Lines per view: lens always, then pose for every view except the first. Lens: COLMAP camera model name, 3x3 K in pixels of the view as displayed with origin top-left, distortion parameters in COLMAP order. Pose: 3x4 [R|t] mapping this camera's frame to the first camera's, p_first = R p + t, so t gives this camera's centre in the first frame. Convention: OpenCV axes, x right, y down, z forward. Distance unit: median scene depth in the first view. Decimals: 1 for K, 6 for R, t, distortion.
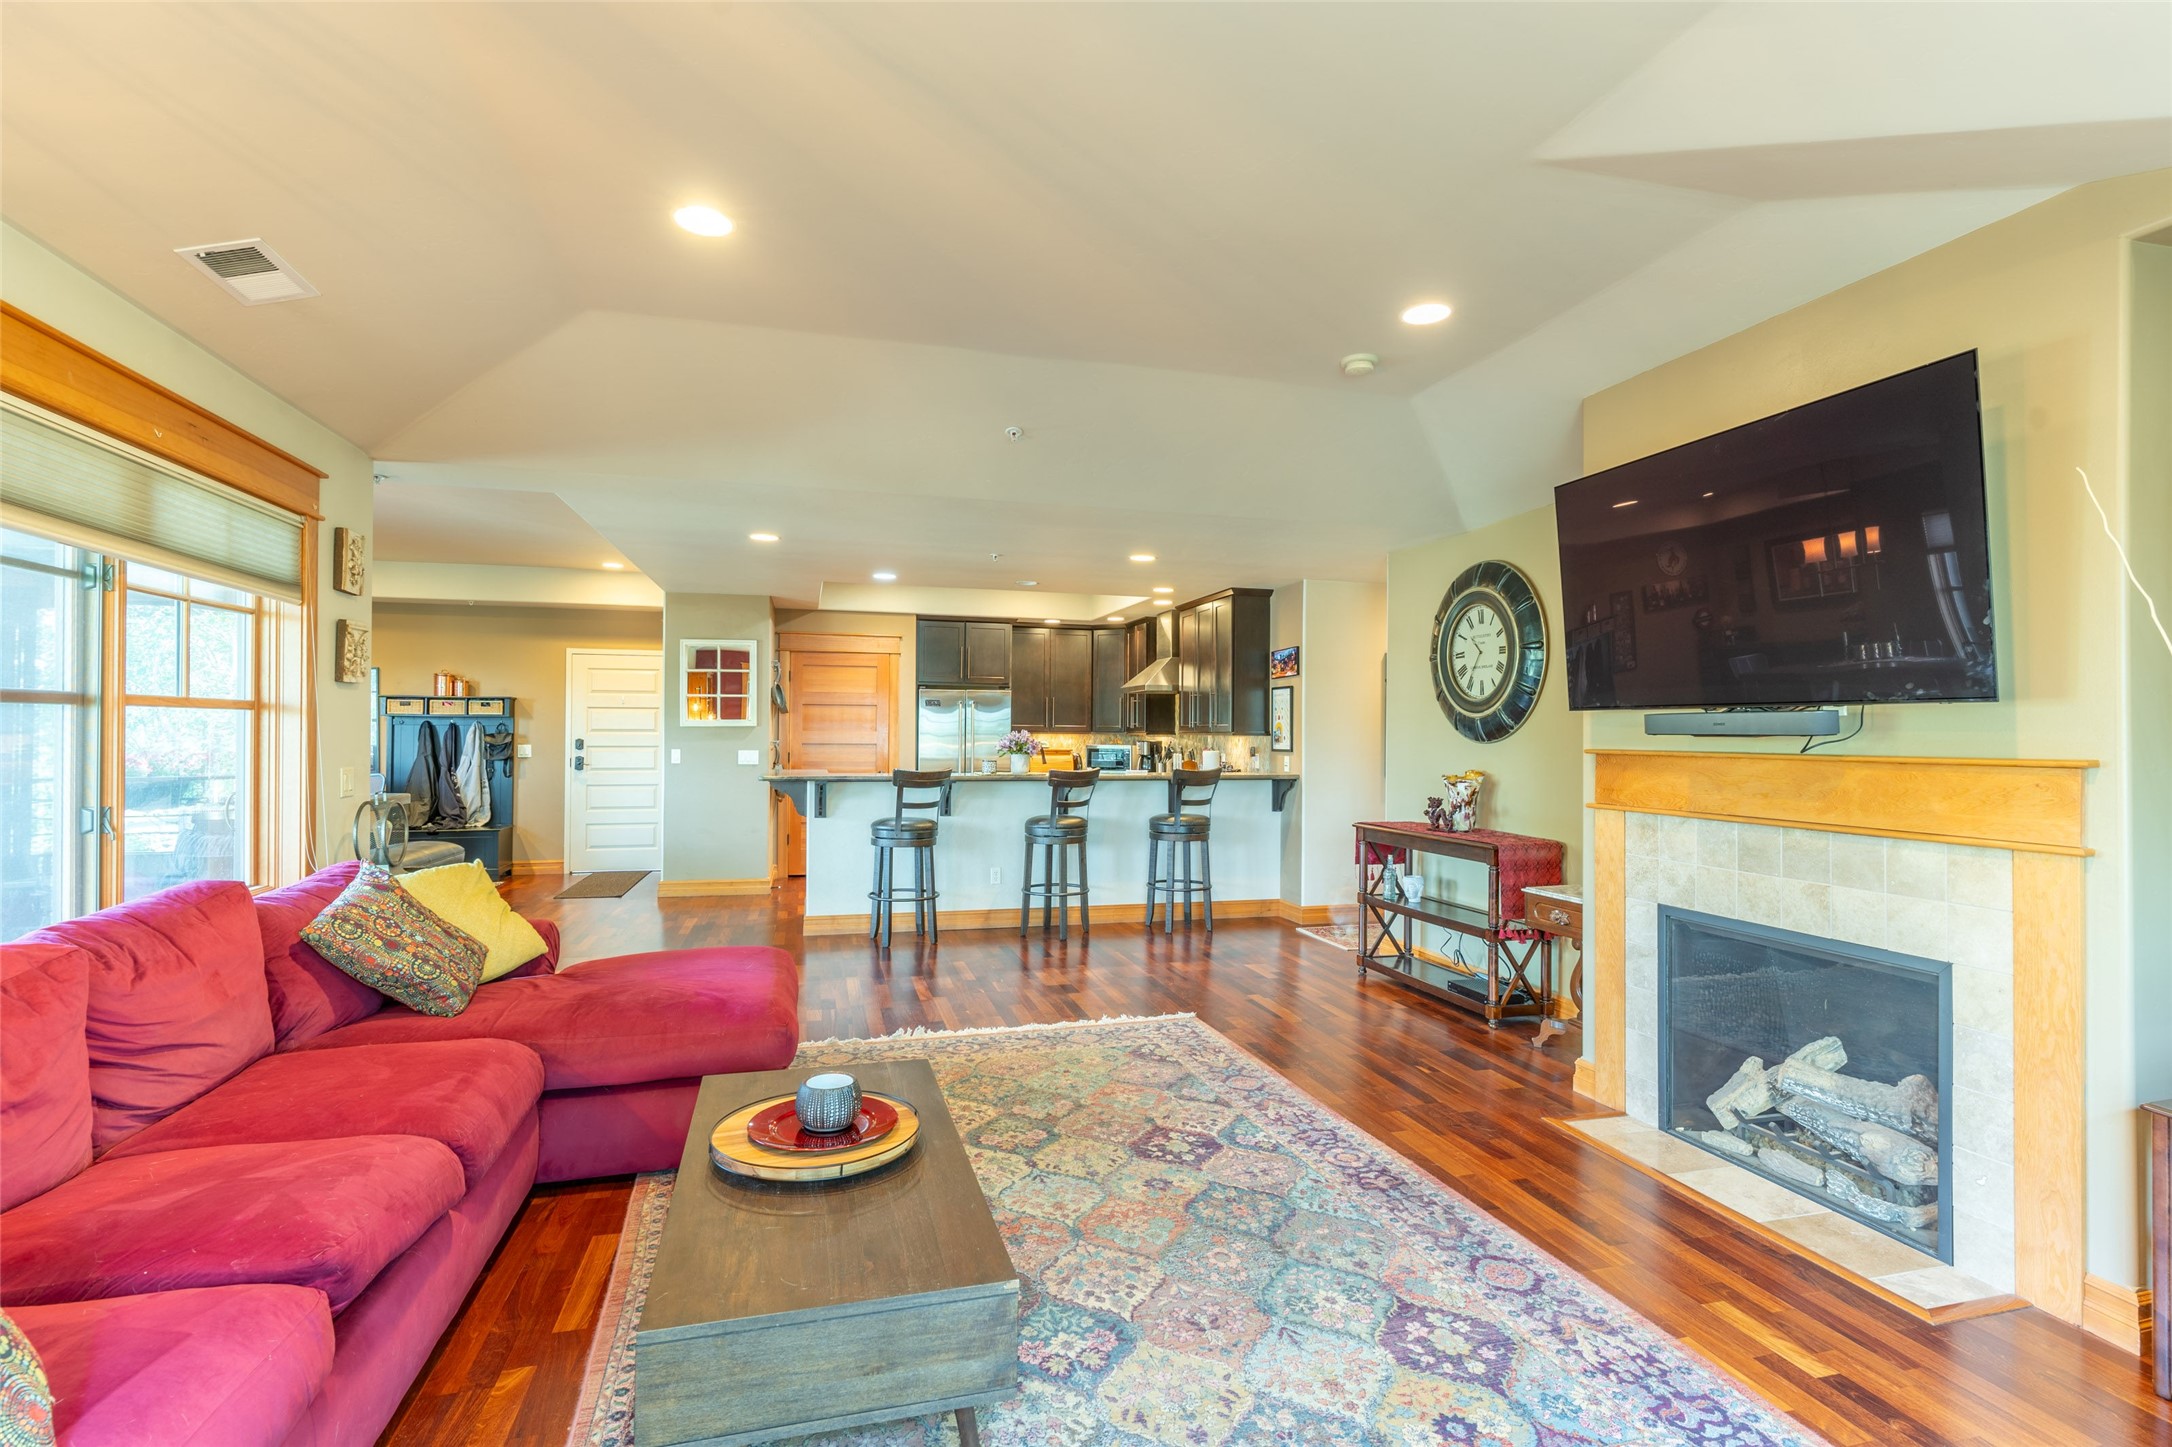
lens RADIAL K [[1052.2, 0, 1031.3], [0, 1052.2, 715.9], [0, 0, 1]] dist [0.003510, 0.000903]
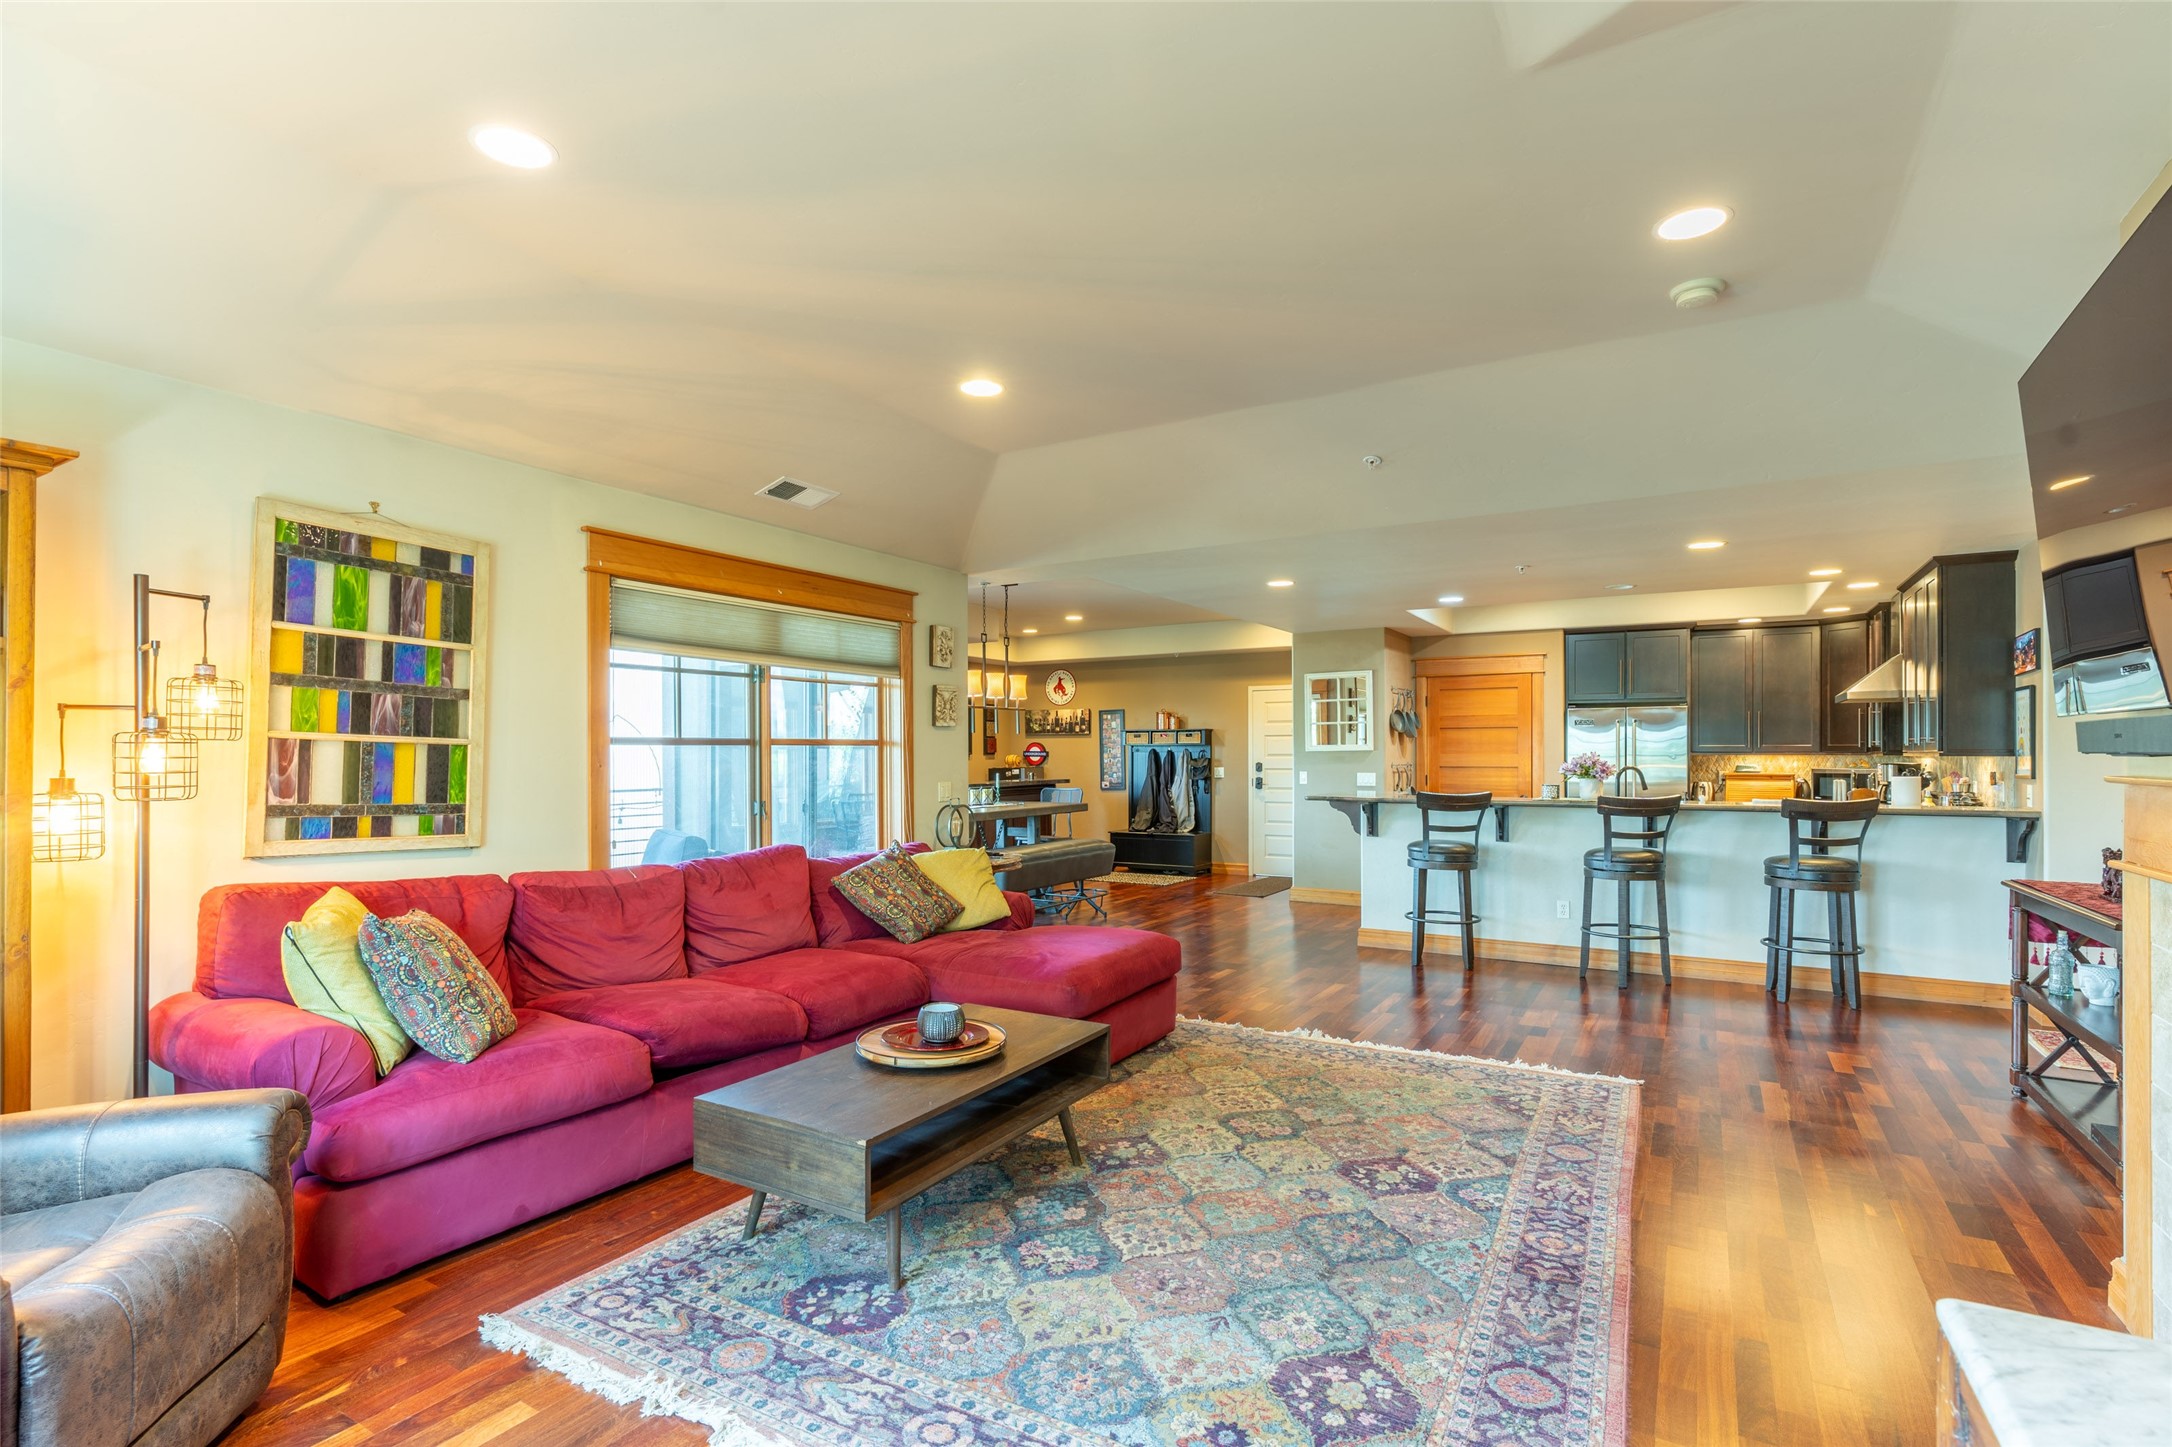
lens RADIAL K [[979.1, 0, 1009.4], [0, 979.1, 755.5], [0, 0, 1]] dist [0.000369, 0.000226]
pose [[0.690301, -0.007465, -0.723484, 0.399821], [0.018797, 0.999794, 0.007618, 0.001179], [0.723278, -0.018858, 0.690299, 0.085061]]
